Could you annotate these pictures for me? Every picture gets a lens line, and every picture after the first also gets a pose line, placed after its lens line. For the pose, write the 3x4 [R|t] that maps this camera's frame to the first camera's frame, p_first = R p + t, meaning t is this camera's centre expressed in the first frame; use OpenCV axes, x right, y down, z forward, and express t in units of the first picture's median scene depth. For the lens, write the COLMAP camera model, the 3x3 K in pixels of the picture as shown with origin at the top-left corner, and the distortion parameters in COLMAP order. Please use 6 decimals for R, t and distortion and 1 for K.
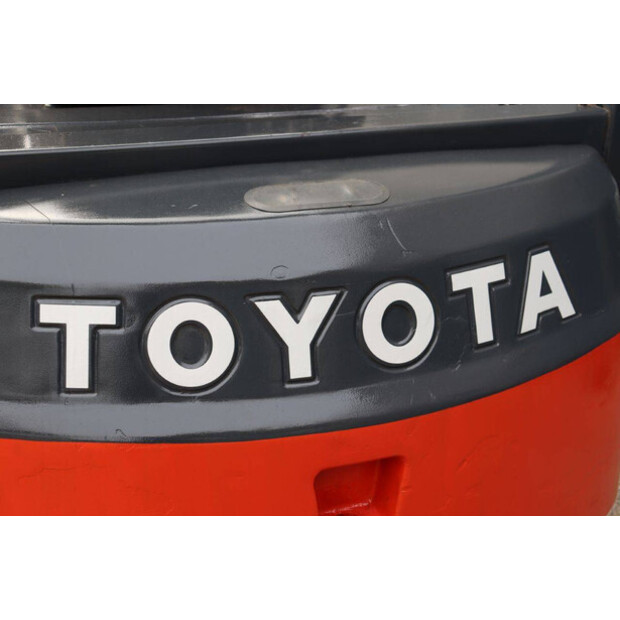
lens RADIAL K [[963.0, 0, 310.0], [0, 963.0, 310.0], [0, 0, 1]] dist [0.048024, 0.020371]
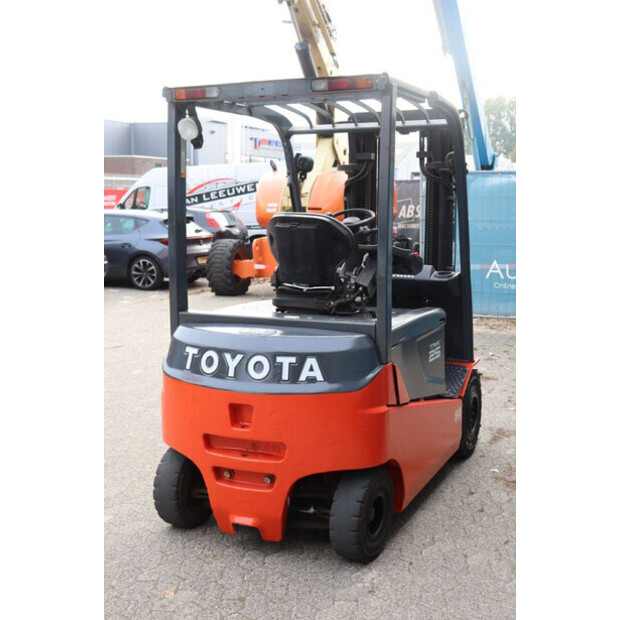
lens RADIAL K [[841.6, 0, 310.0], [0, 841.6, 310.0], [0, 0, 1]] dist [0.033761, 0.012088]
pose [[0.719442, 0.075502, -0.690436, 2.341722], [-0.258966, 0.951552, -0.165789, 0.276524], [0.644469, 0.298075, 0.704139, -1.112770]]
